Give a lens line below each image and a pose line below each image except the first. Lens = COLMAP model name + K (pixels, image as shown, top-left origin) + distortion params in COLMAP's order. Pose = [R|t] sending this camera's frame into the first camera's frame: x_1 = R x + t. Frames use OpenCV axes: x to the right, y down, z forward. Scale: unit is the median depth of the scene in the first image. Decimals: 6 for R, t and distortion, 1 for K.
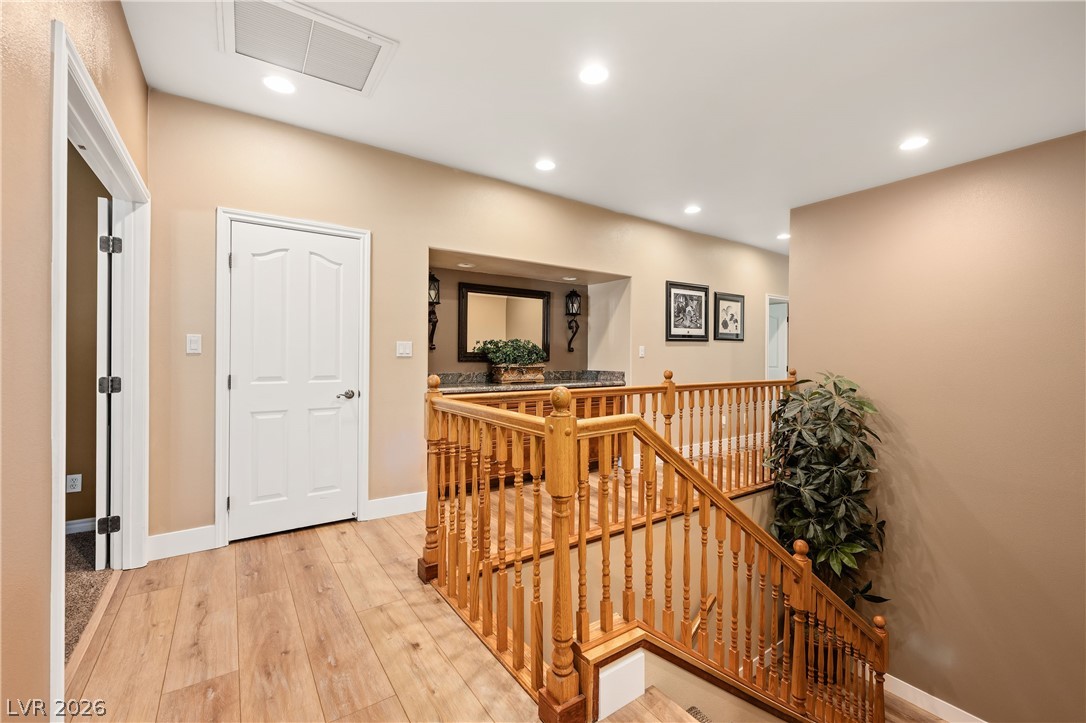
lens RADIAL K [[448.3, 0, 543.0], [0, 448.3, 361.5], [0, 0, 1]] dist [0.001293, 0.000194]
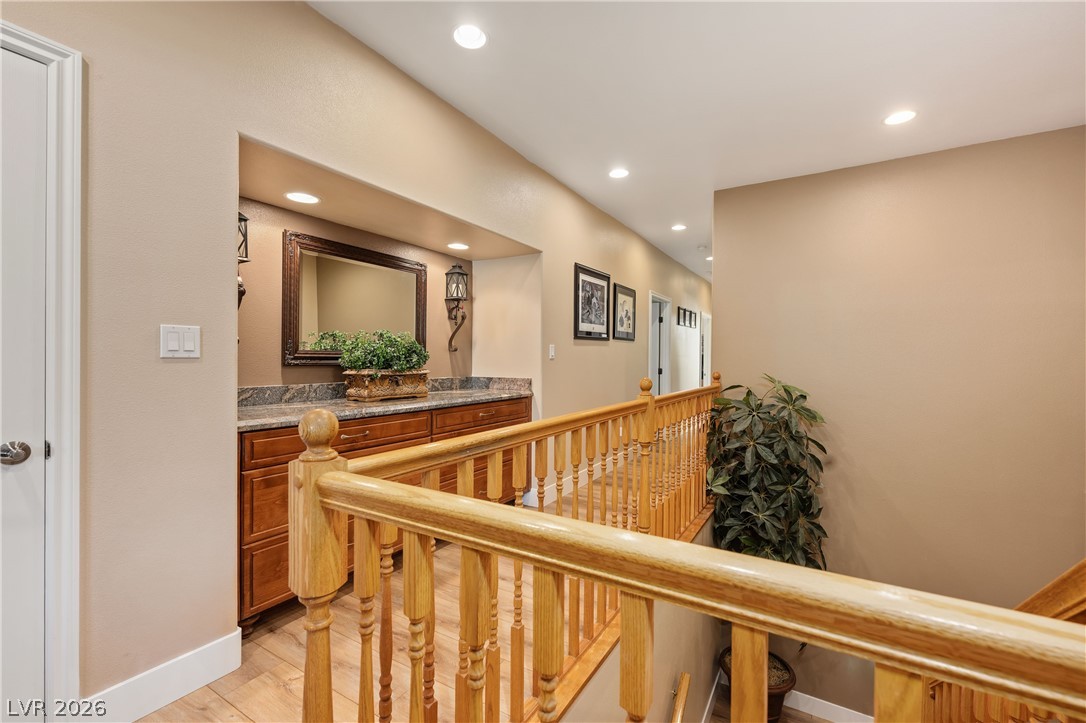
lens RADIAL K [[460.6, 0, 545.8], [0, 460.6, 365.0], [0, 0, 1]] dist [-0.000642, -0.000241]
pose [[0.911365, -0.003314, 0.411586, -0.109864], [0.001196, 0.999985, 0.005402, -0.003823], [-0.411598, -0.004431, 0.911355, 0.281263]]
